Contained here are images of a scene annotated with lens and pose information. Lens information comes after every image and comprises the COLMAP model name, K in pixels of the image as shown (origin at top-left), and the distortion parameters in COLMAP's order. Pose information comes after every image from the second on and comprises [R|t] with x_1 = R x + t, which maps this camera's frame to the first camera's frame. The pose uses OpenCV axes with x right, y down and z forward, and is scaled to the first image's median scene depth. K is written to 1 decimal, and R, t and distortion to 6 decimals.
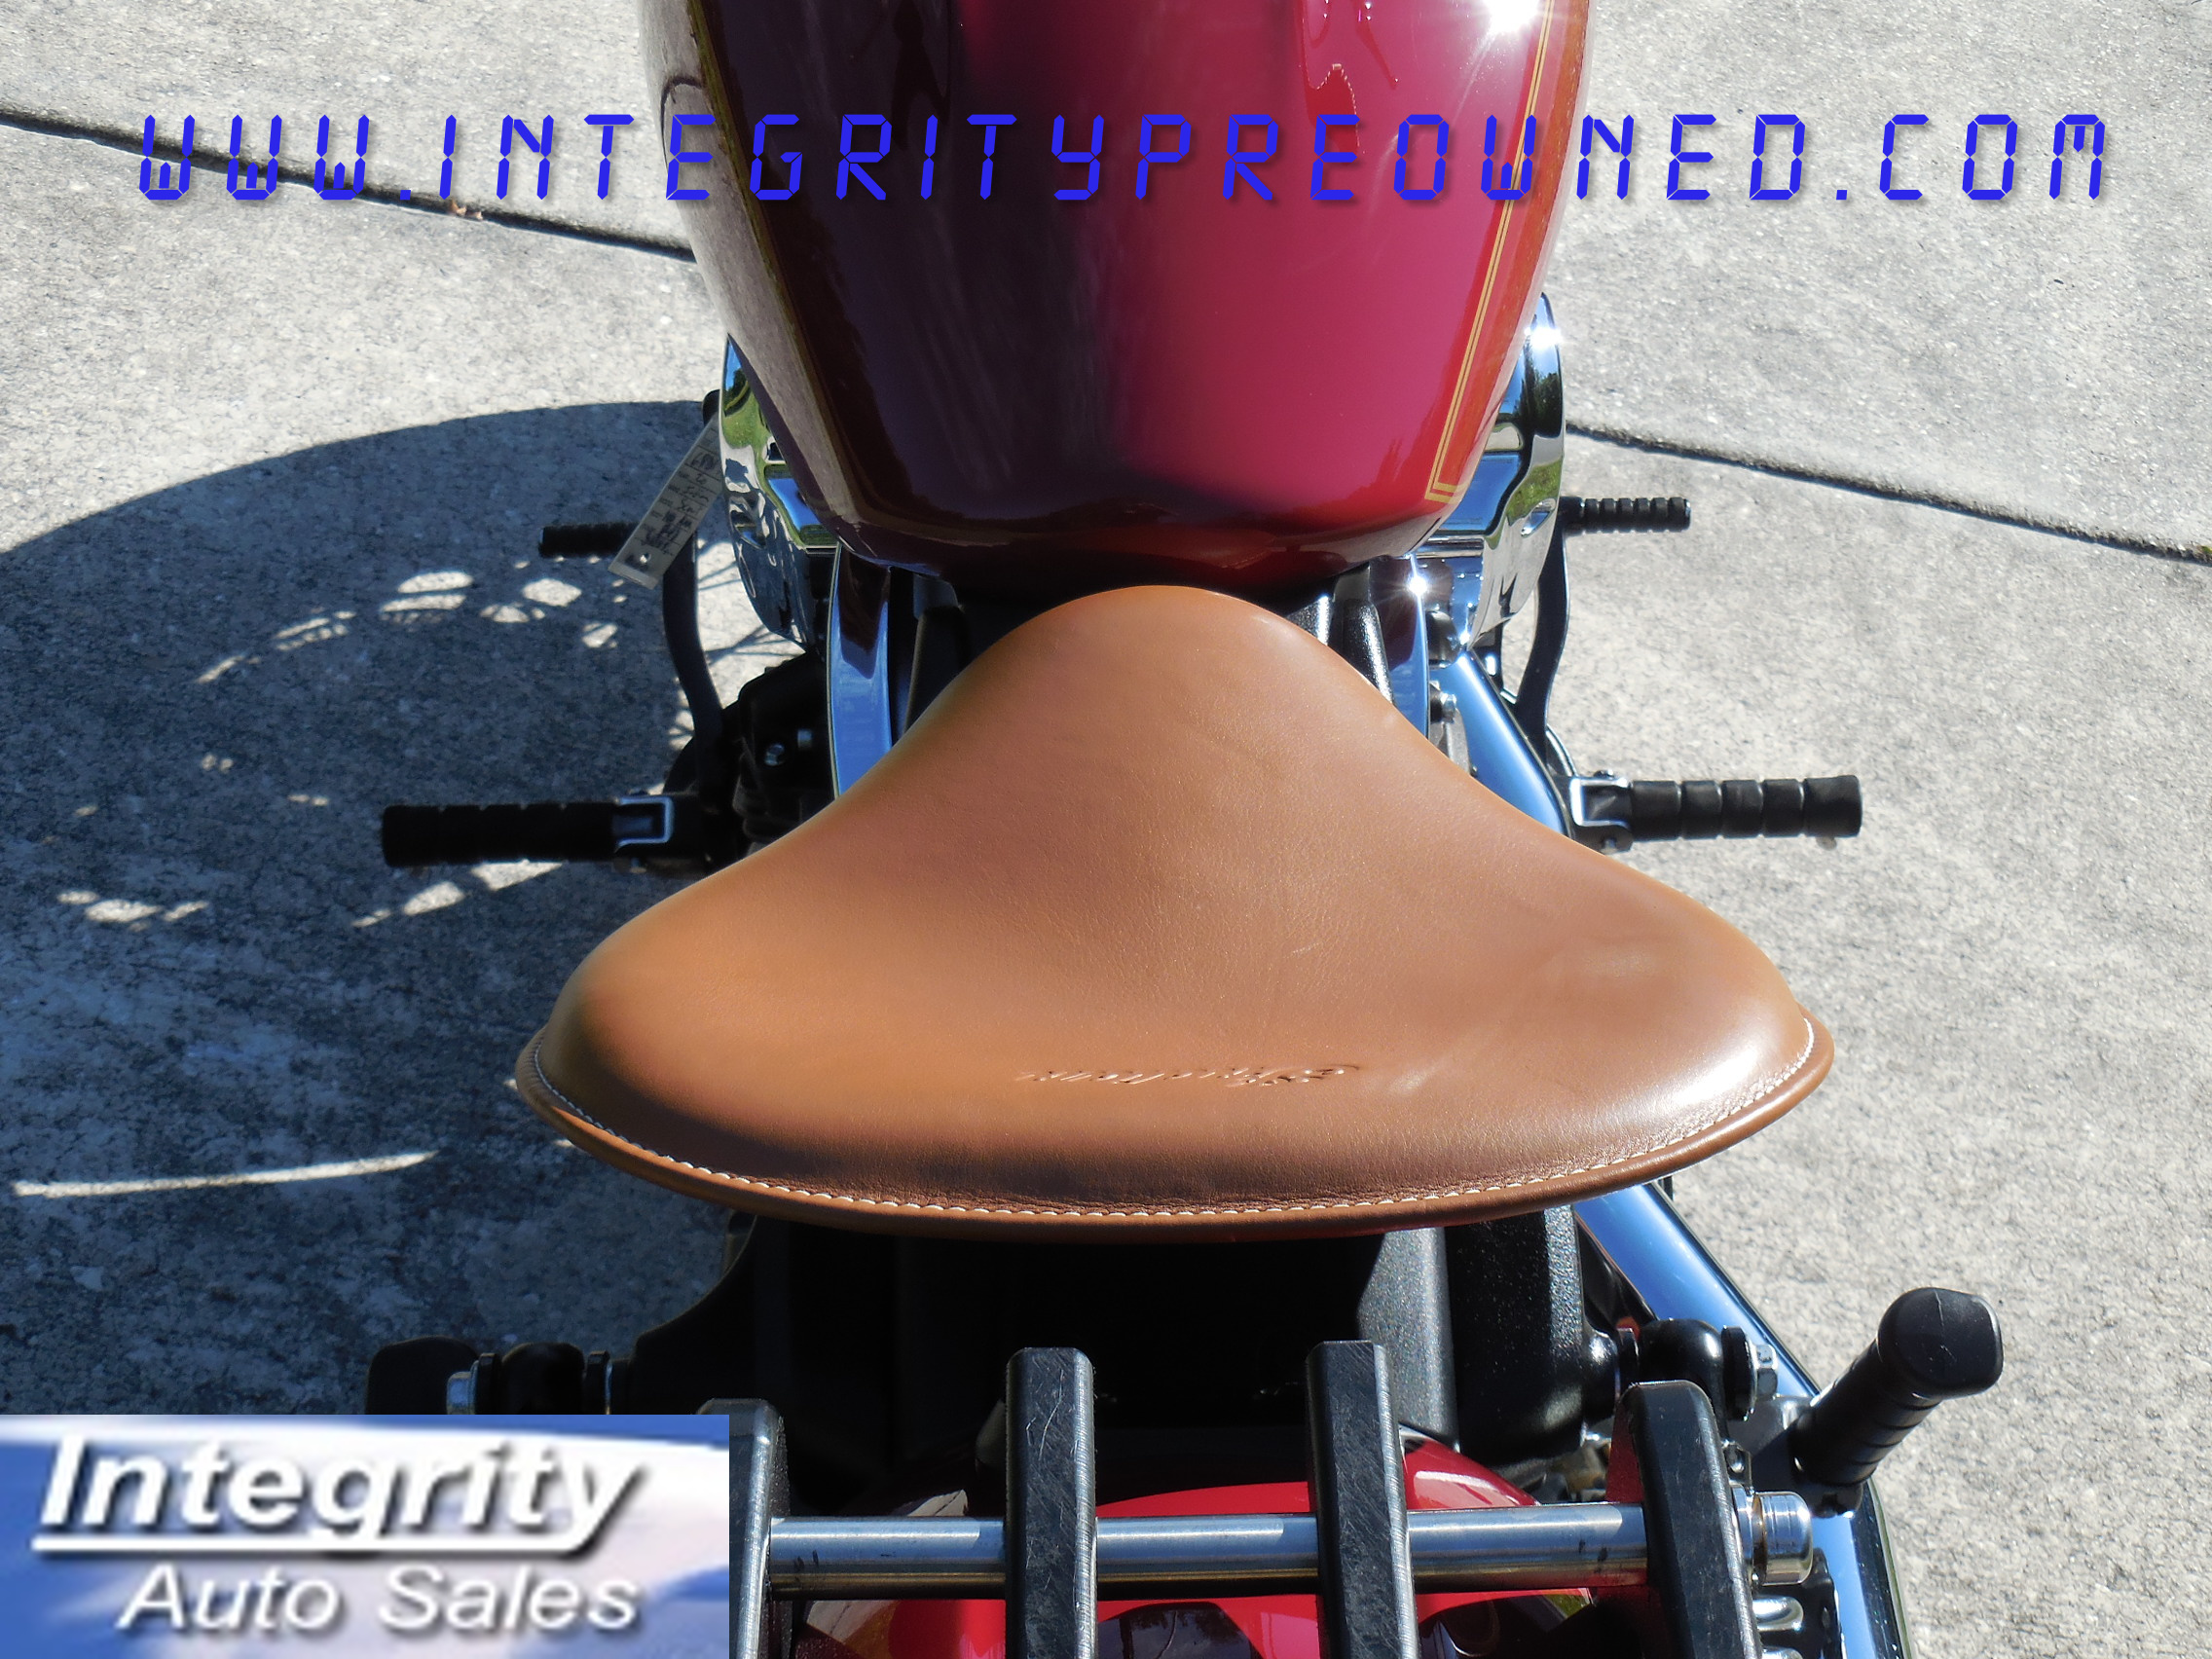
lens RADIAL K [[4175.7, 0, 1106.0], [0, 4175.7, 829.5], [0, 0, 1]] dist [-0.016690, 0.151665]
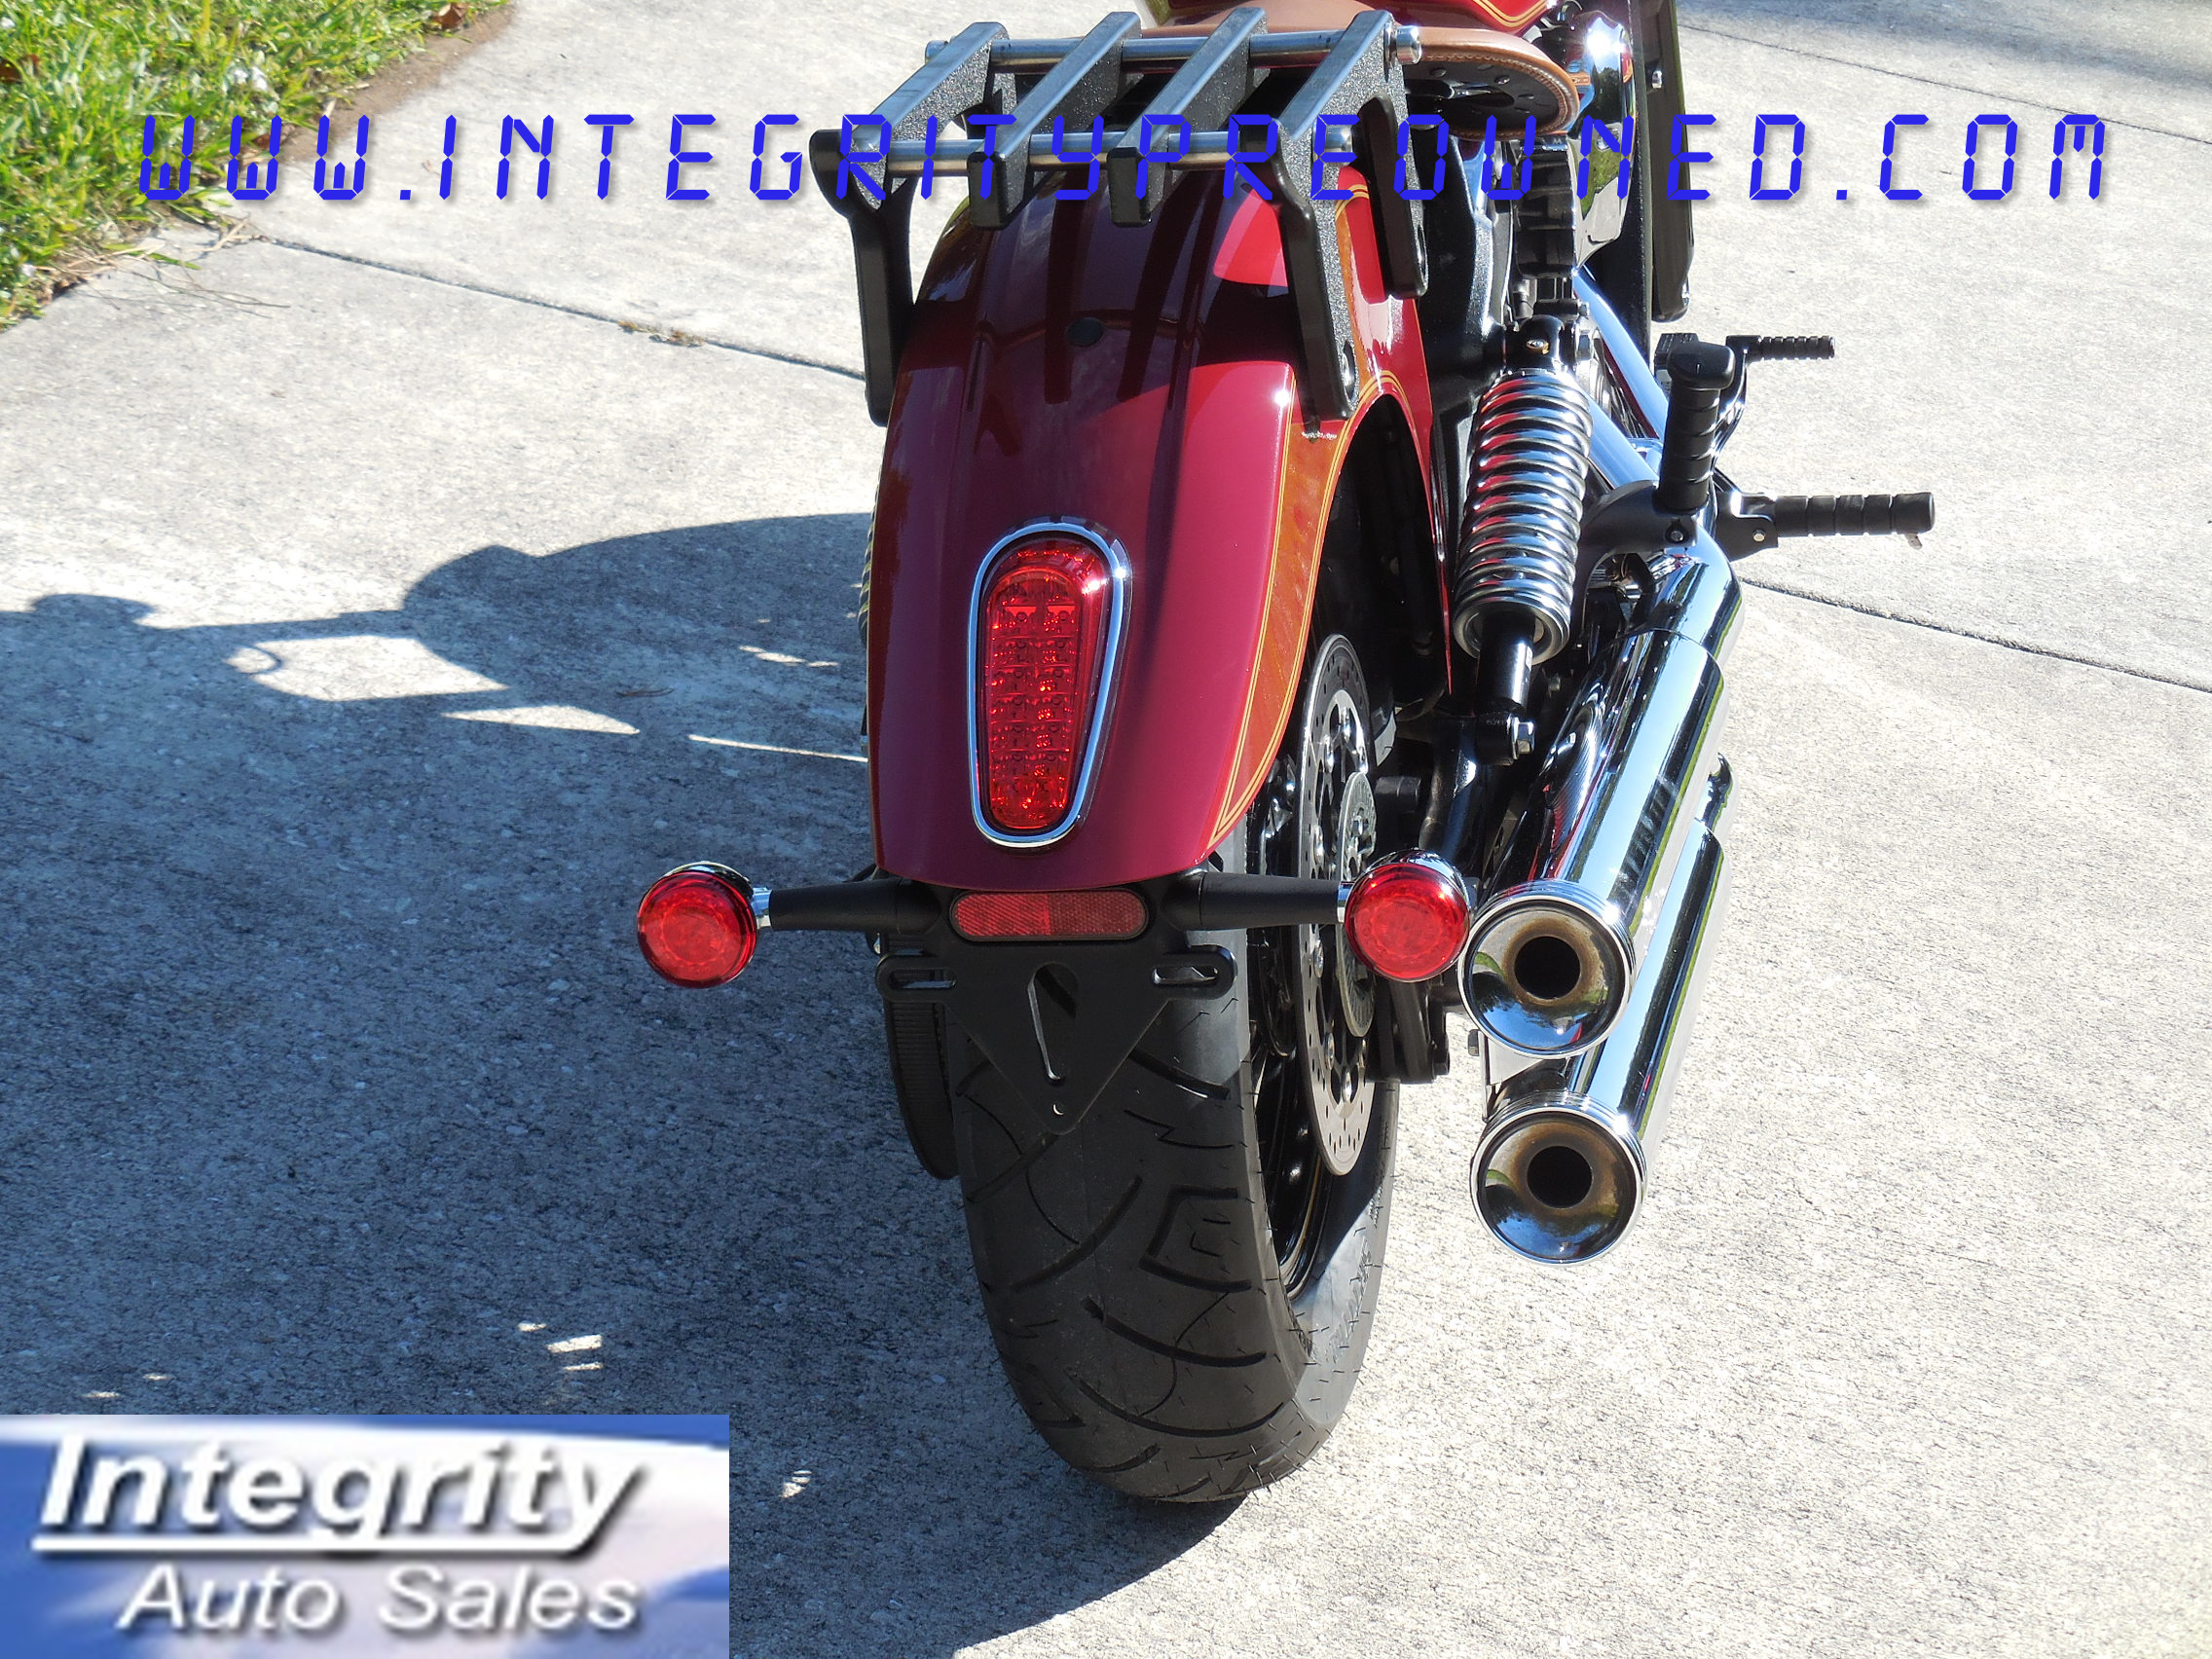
lens RADIAL K [[6060.9, 0, 1061.8], [0, 6060.9, 854.6], [0, 0, 1]] dist [-0.034694, -0.099029]
pose [[0.976024, 0.008016, -0.217516, 0.233971], [-0.082525, 0.938340, -0.335720, 0.572237], [0.201413, 0.345621, 0.916504, -0.651856]]
